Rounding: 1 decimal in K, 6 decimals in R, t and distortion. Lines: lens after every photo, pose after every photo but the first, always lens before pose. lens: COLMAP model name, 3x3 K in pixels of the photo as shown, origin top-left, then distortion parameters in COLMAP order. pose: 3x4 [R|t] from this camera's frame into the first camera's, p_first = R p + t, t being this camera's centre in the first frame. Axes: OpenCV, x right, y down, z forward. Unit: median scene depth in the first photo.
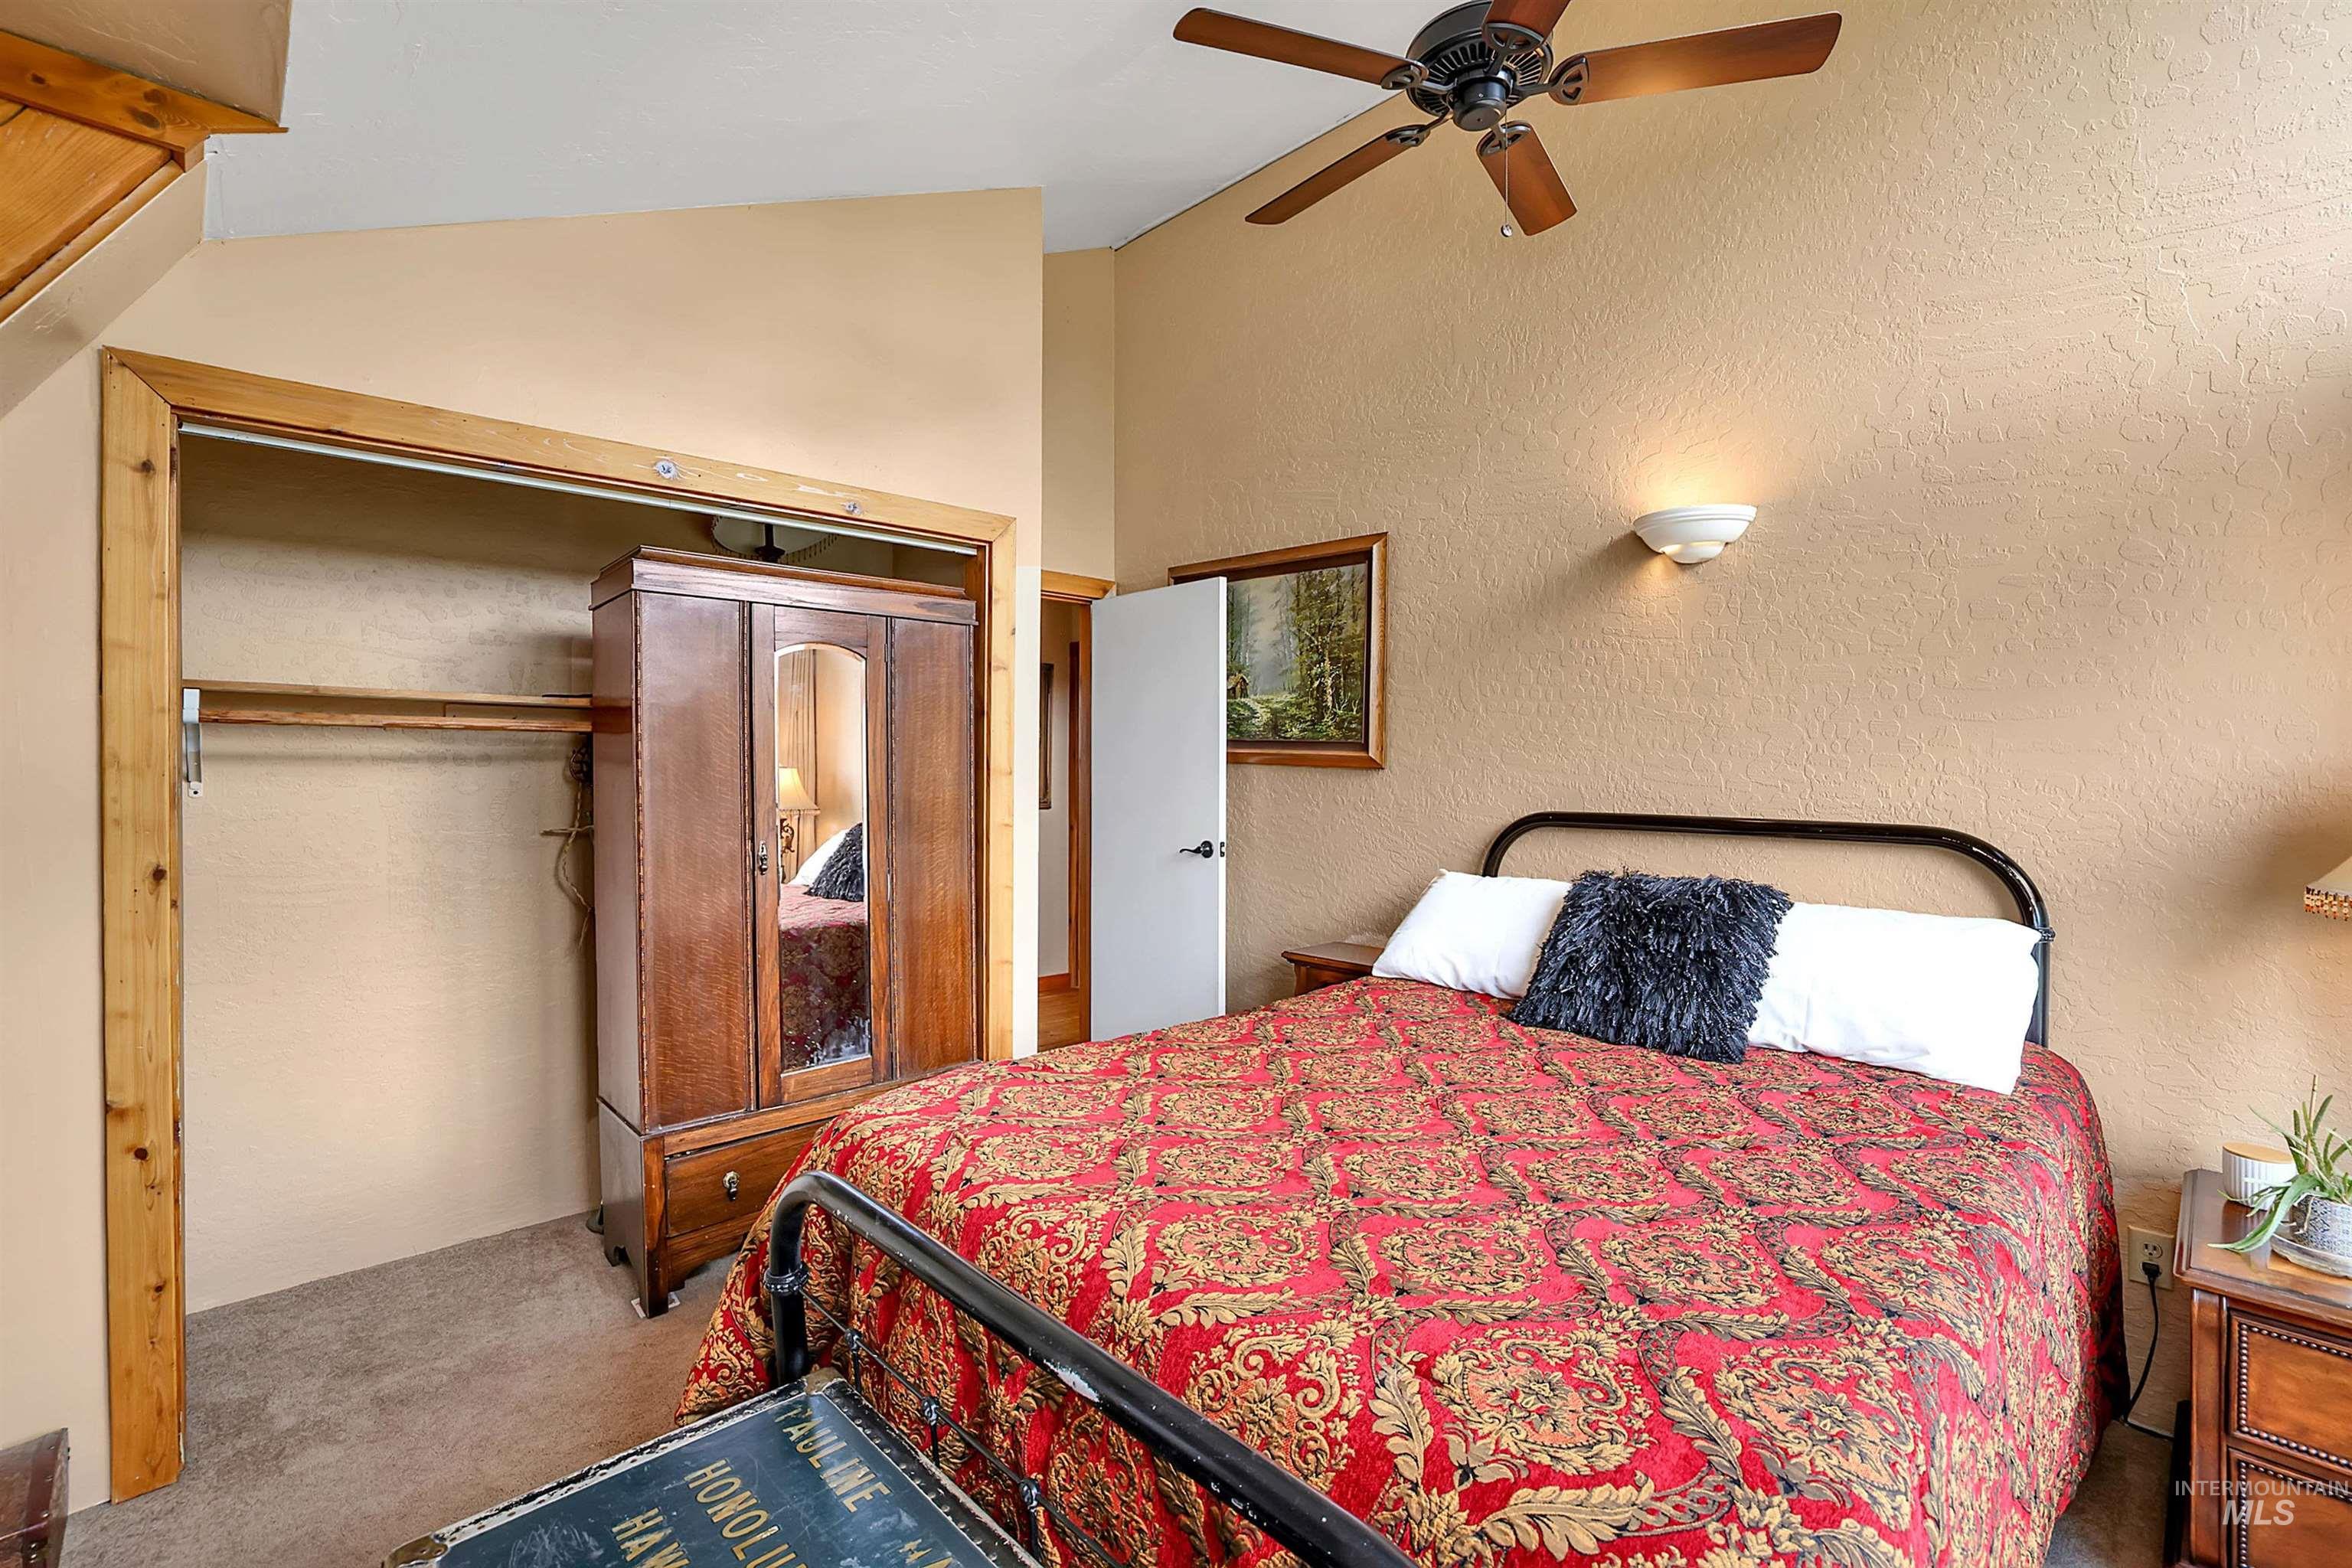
lens RADIAL K [[1024.4, 0, 1192.5], [0, 1024.4, 781.1], [0, 0, 1]] dist [-0.034579, 0.000946]
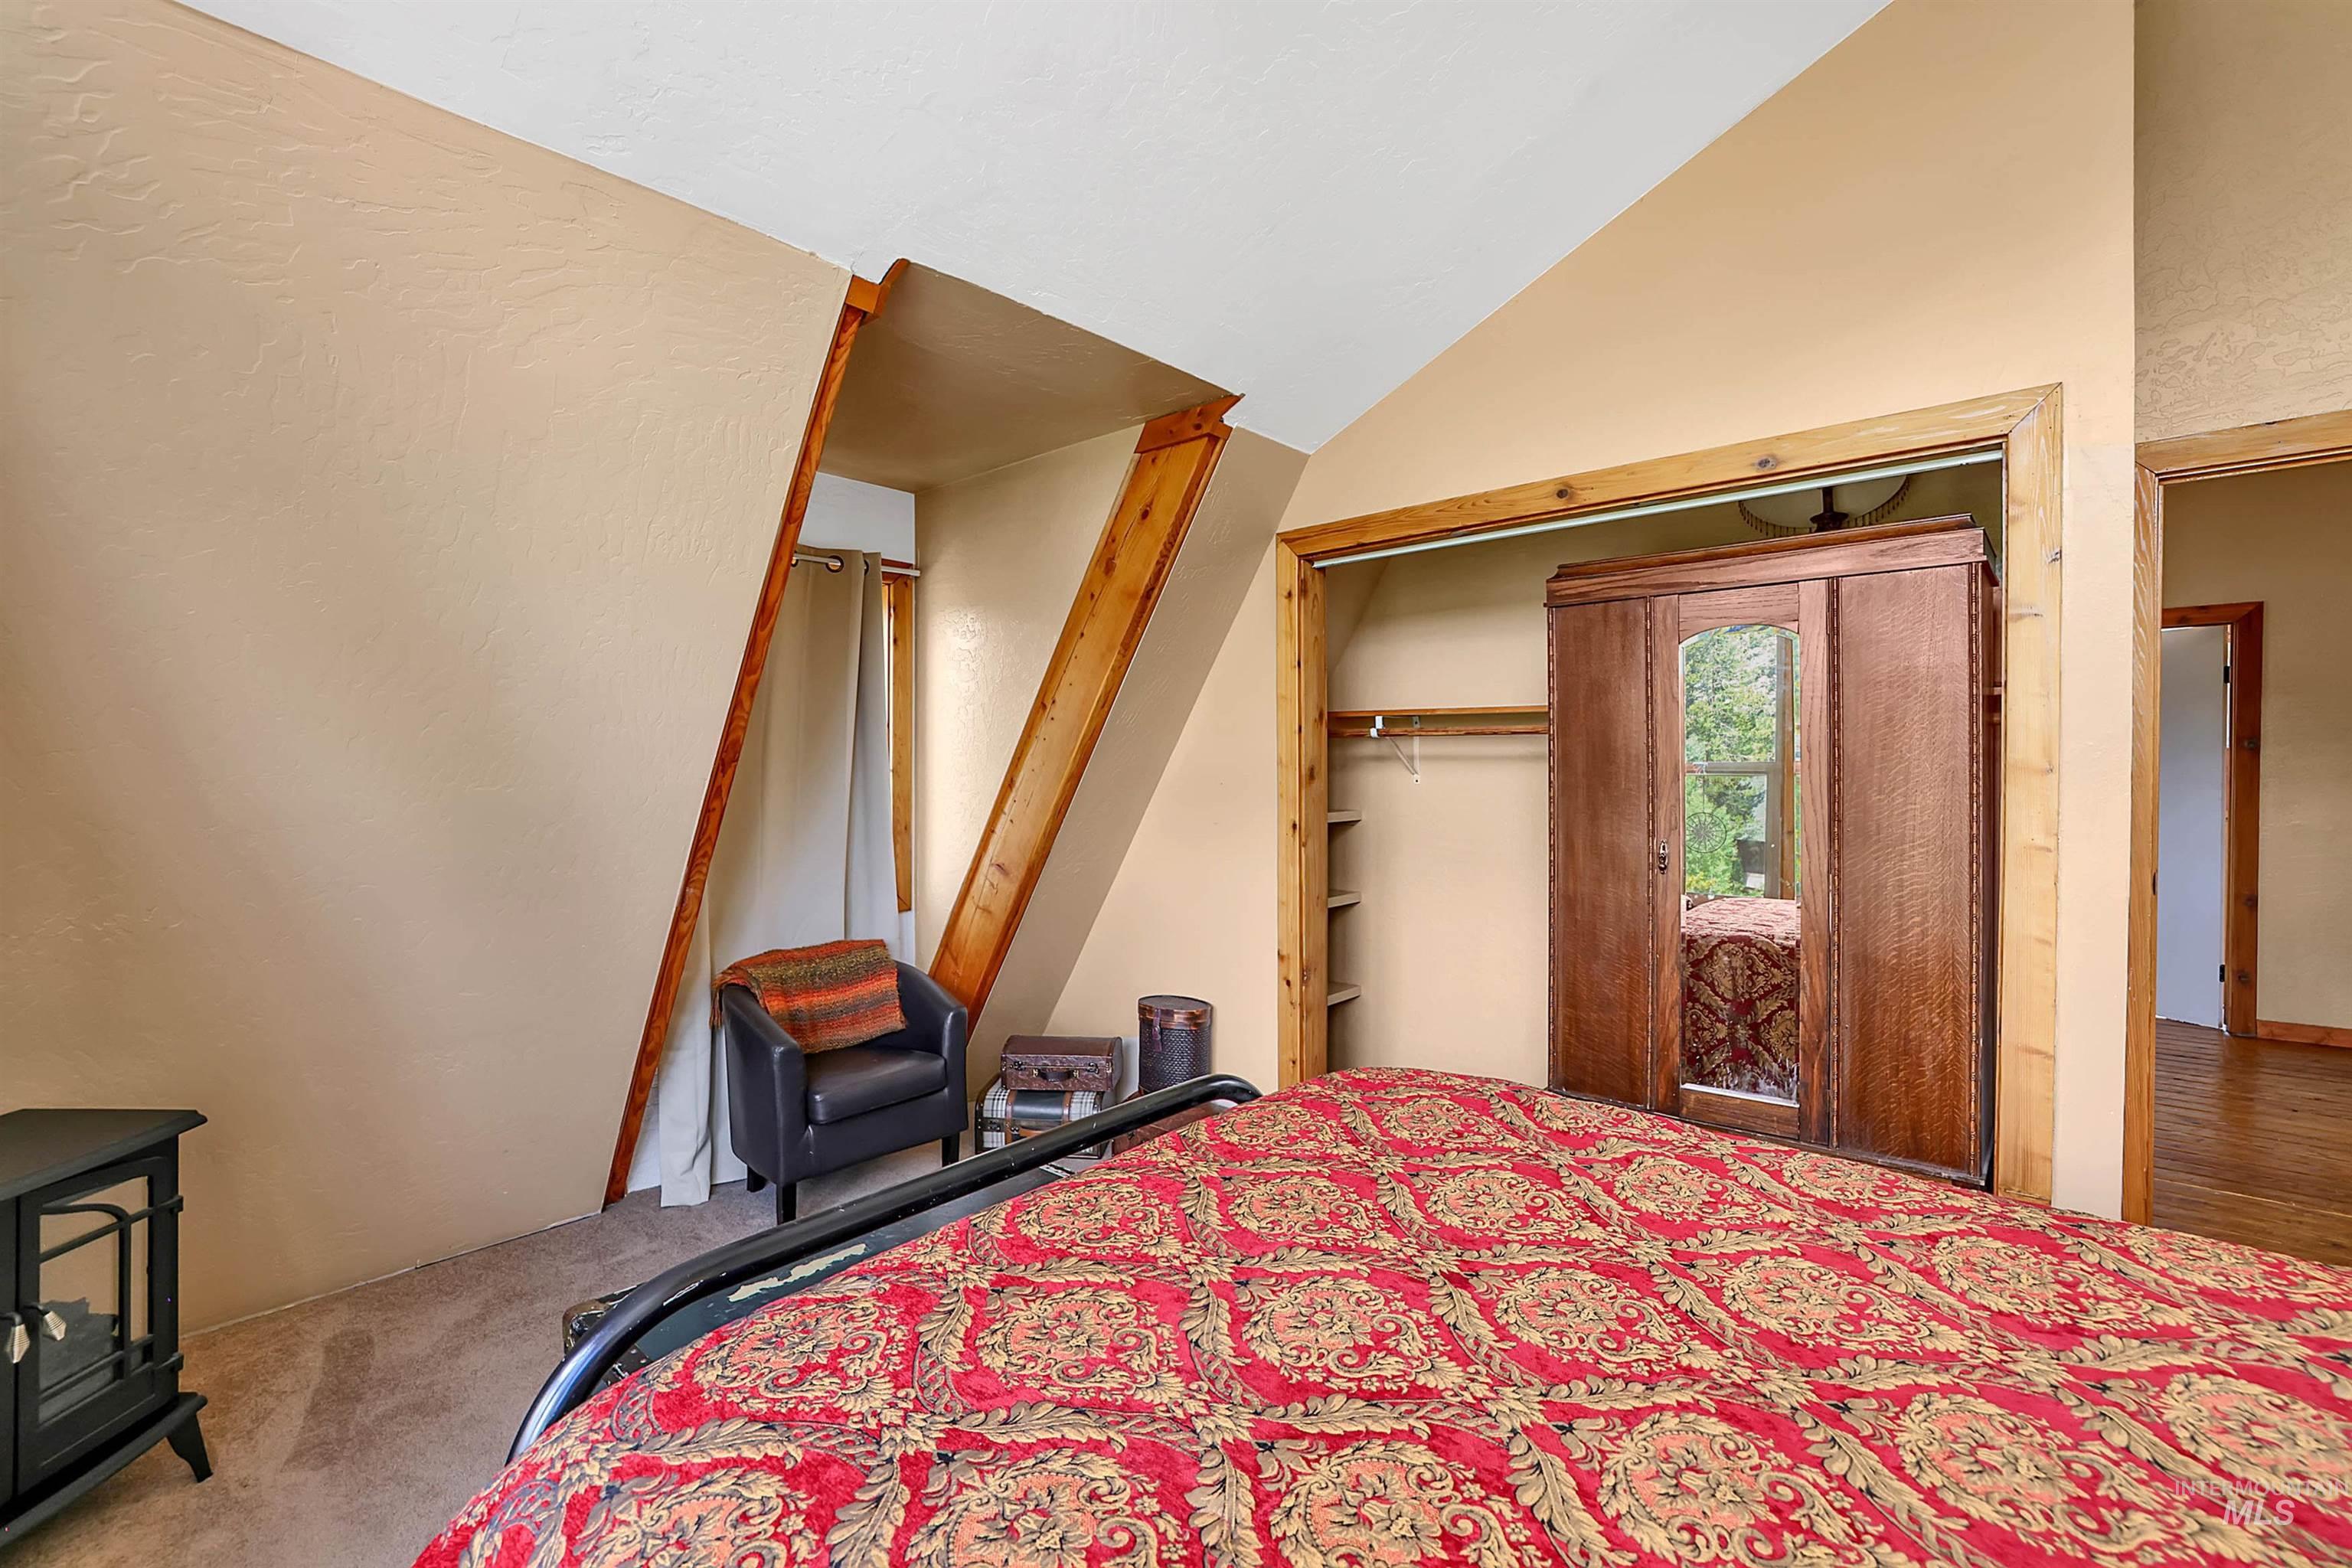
lens RADIAL K [[1024.4, 0, 1192.5], [0, 1024.4, 781.1], [0, 0, 1]] dist [-0.034579, 0.000946]
pose [[0.065407, 0.013696, -0.997765, 0.547215], [-0.009300, 0.999871, 0.013115, -0.005663], [0.997815, 0.008422, 0.065526, 0.509513]]
